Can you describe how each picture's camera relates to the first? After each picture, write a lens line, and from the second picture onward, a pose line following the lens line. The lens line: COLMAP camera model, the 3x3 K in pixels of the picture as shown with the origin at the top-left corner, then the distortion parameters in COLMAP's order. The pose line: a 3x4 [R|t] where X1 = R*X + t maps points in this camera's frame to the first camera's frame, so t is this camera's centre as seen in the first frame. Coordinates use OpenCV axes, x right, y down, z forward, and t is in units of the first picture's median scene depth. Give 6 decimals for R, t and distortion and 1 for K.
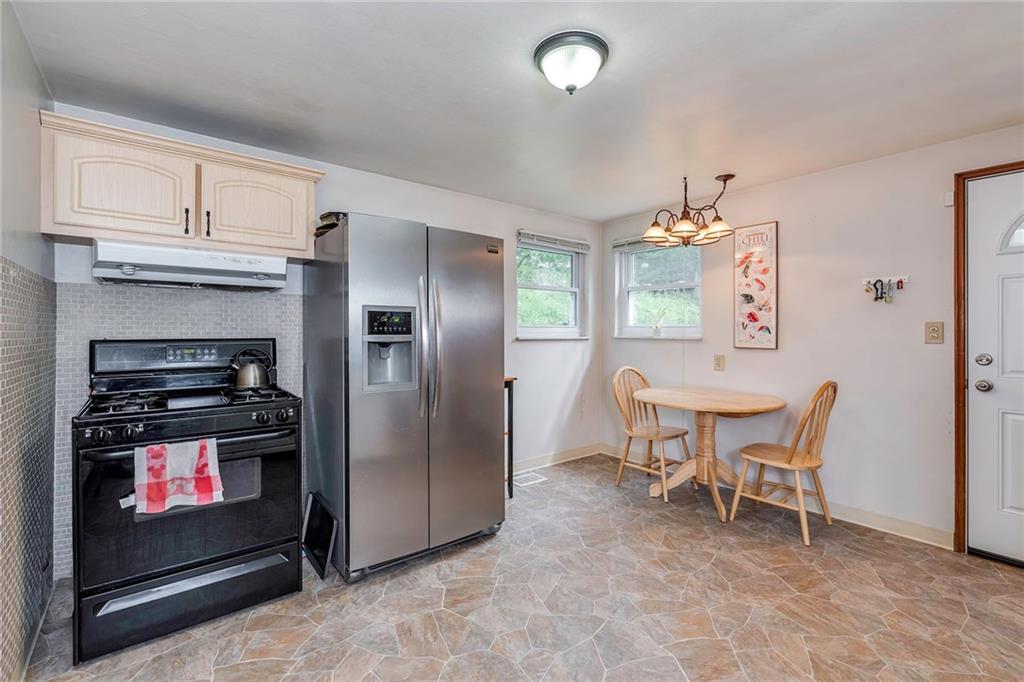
lens RADIAL K [[452.9, 0, 512.8], [0, 452.9, 323.9], [0, 0, 1]] dist [0.000207, -0.001115]
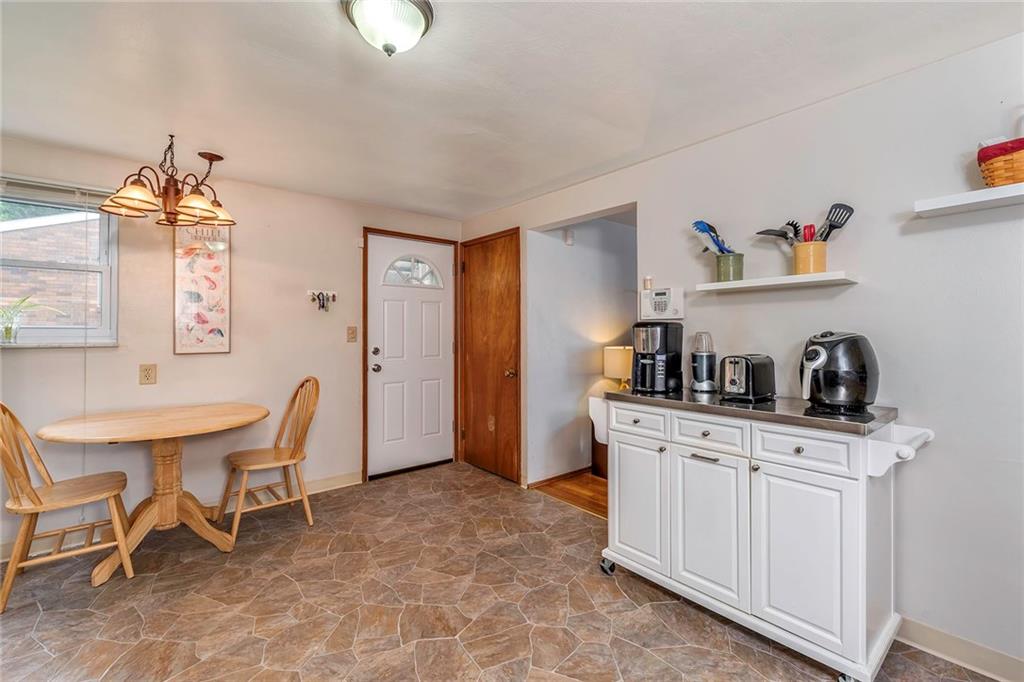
lens RADIAL K [[440.0, 0, 514.5], [0, 440.0, 324.2], [0, 0, 1]] dist [0.004027, -0.001117]
pose [[-0.015748, 0.013622, 0.999783, -0.428260], [-0.010970, 0.999845, -0.013795, 0.001638], [-0.999816, -0.011185, -0.015596, 0.491331]]
